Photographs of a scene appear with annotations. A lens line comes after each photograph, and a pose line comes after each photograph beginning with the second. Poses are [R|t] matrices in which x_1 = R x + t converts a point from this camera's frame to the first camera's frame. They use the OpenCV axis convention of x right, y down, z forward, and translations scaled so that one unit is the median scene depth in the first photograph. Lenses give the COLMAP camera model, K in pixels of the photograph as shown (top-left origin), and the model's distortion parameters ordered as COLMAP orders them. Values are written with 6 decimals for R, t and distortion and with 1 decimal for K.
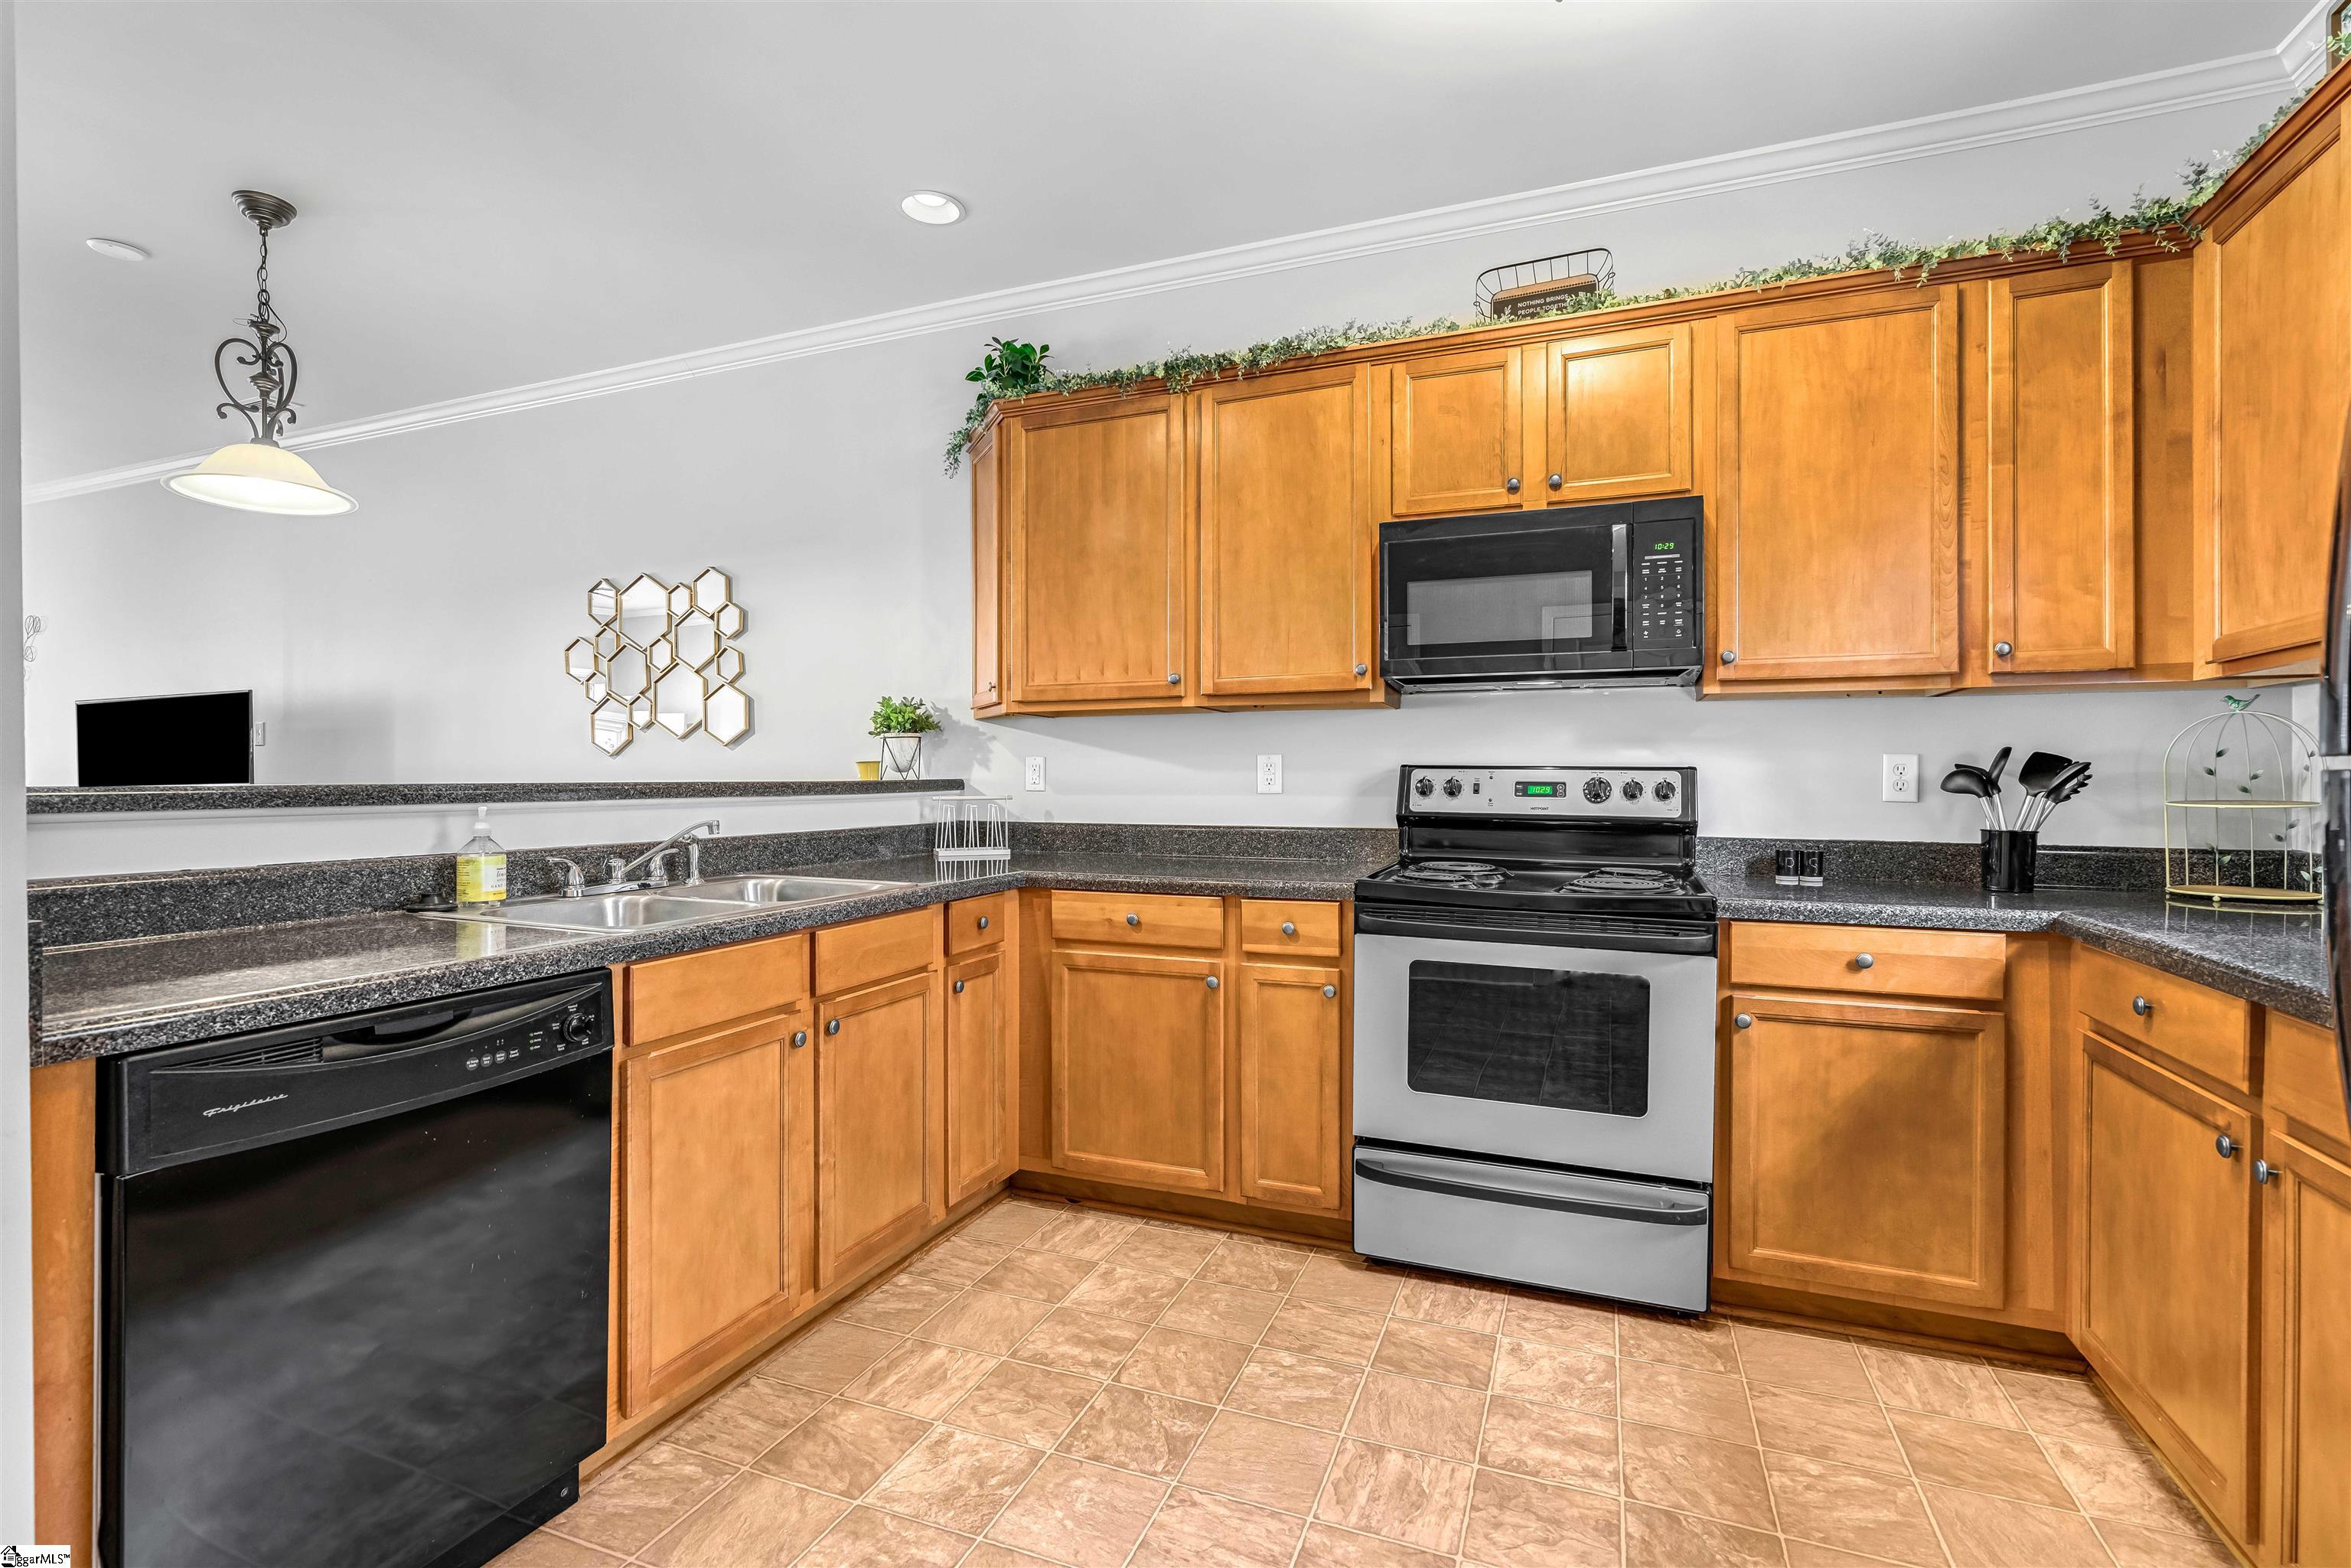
lens RADIAL K [[1094.4, 0, 1194.8], [0, 1094.4, 732.9], [0, 0, 1]] dist [-0.005966, 0.004365]
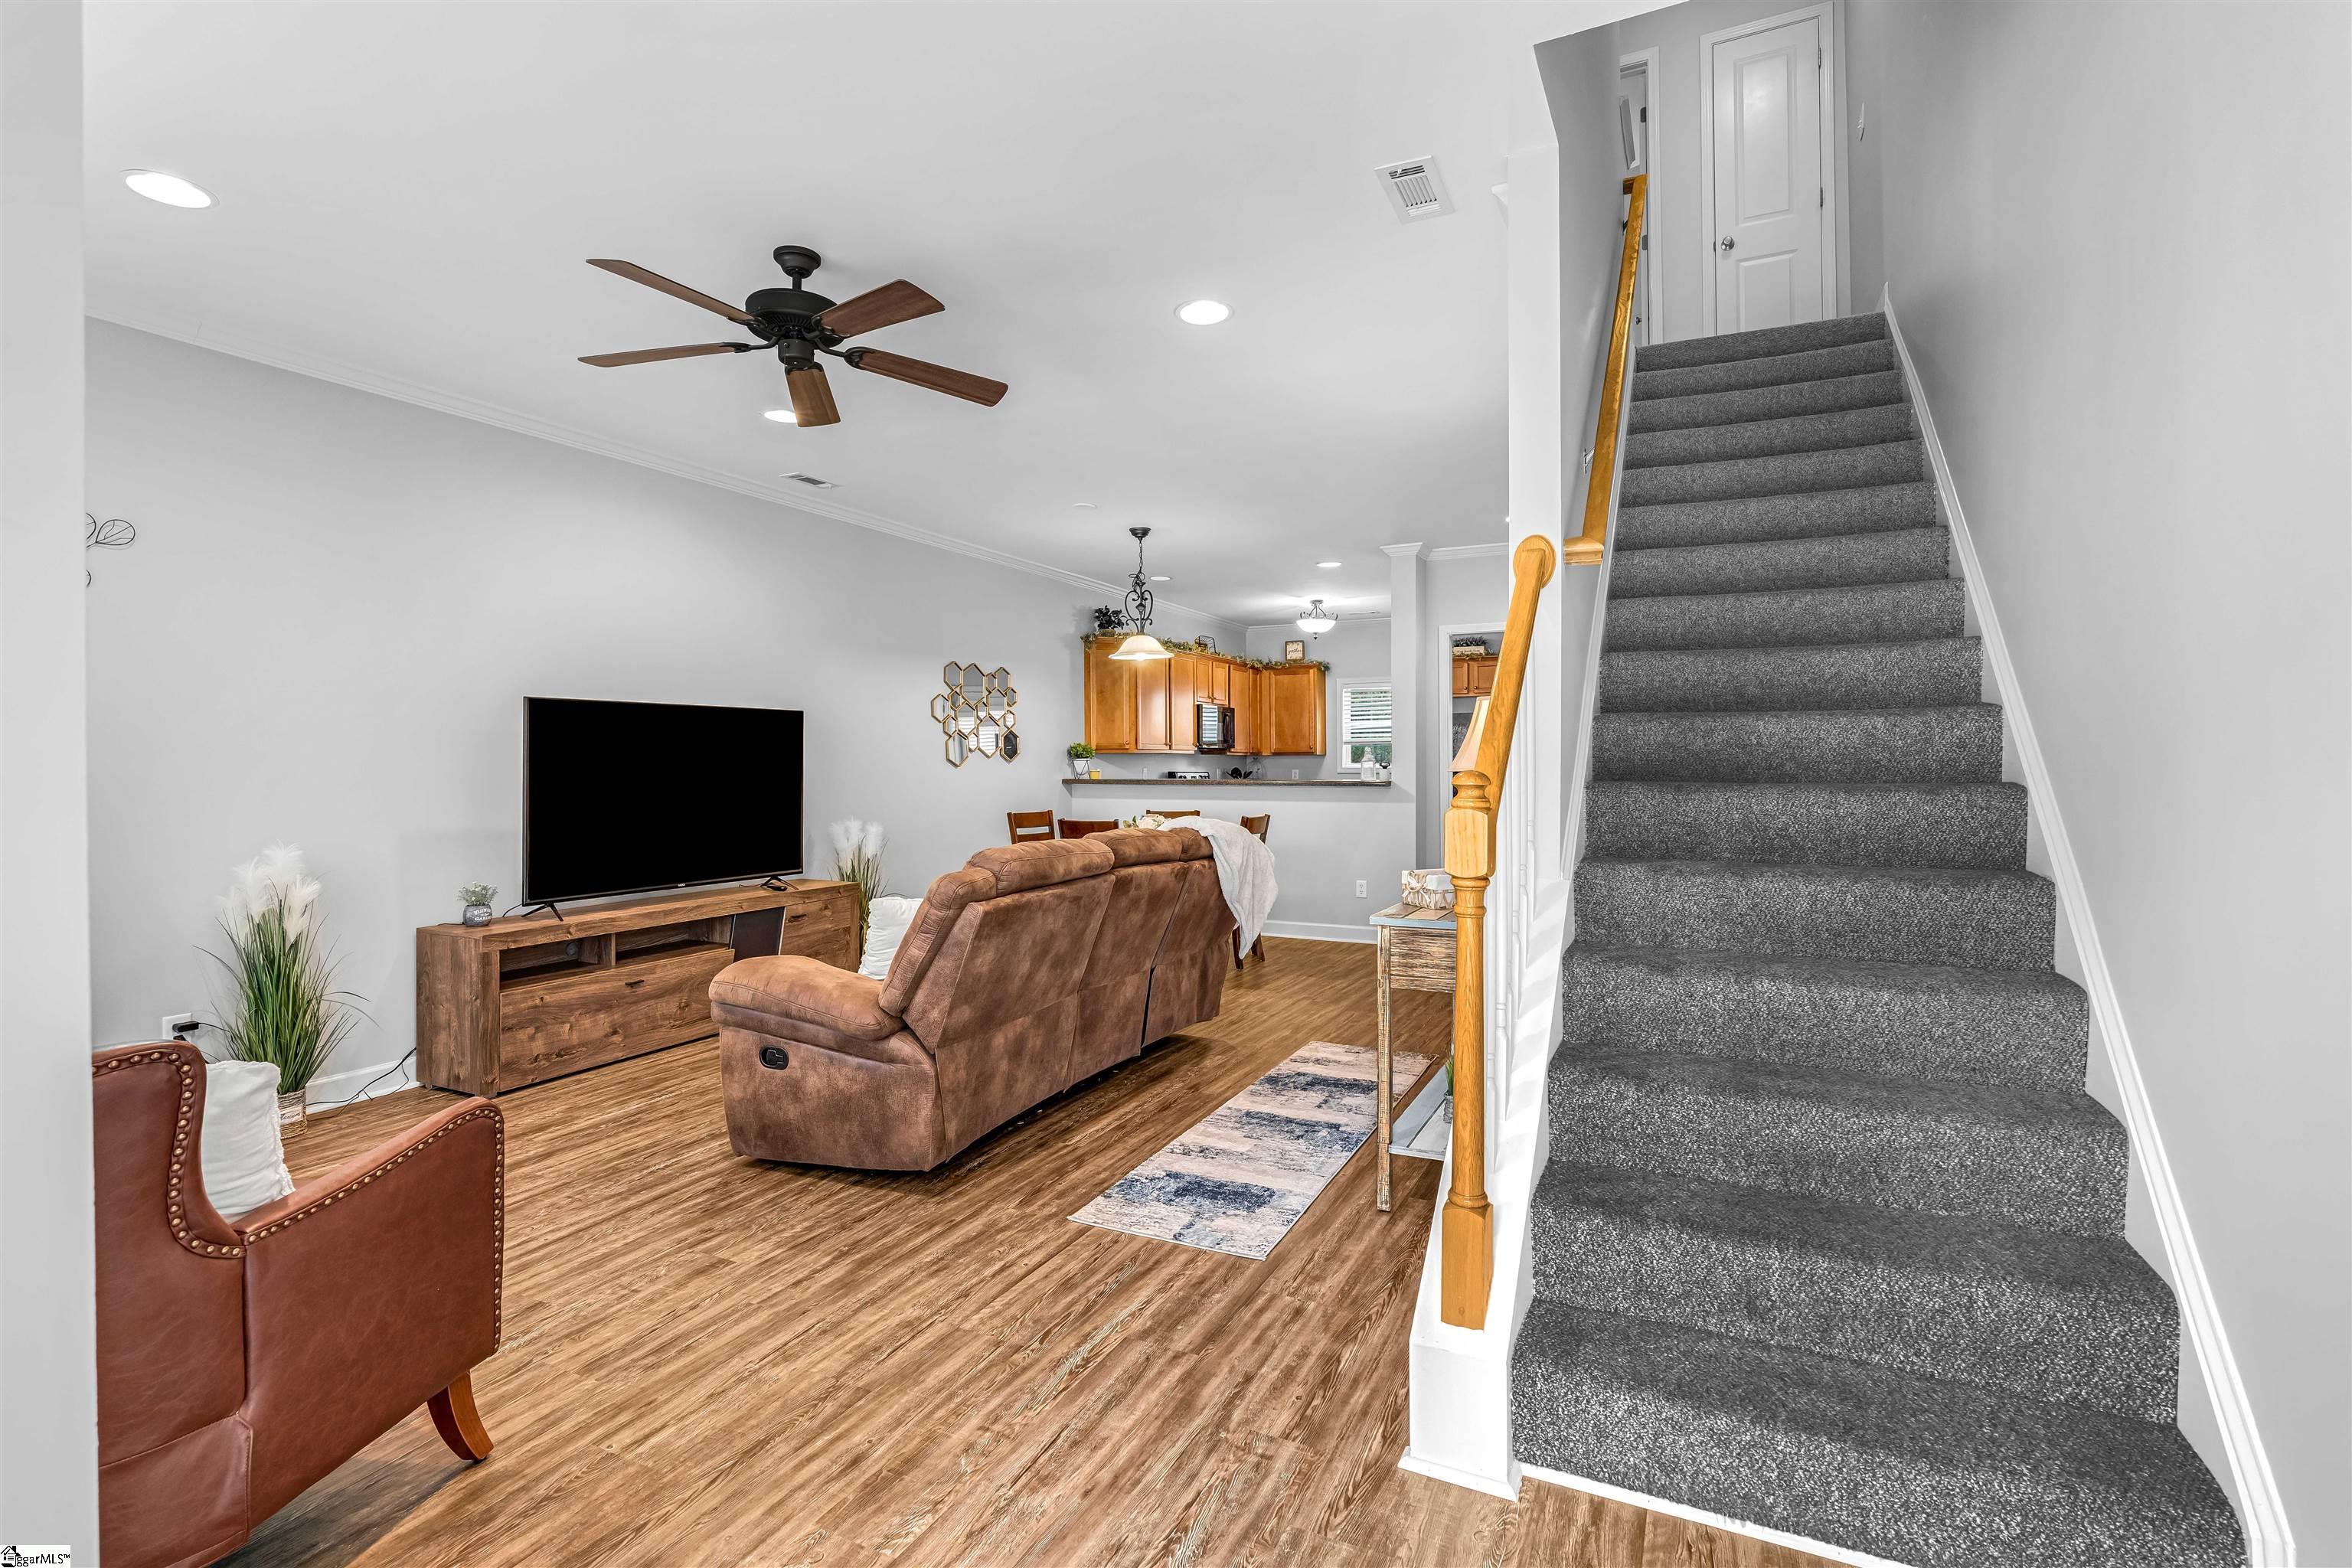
lens RADIAL K [[1094.0, 0, 1178.6], [0, 1094.0, 759.4], [0, 0, 1]] dist [-0.009802, 0.005515]
pose [[0.068531, 0.005831, 0.997632, -3.852194], [-0.036456, 0.999330, -0.003336, 0.002945], [-0.996983, -0.036142, 0.068698, 0.931507]]
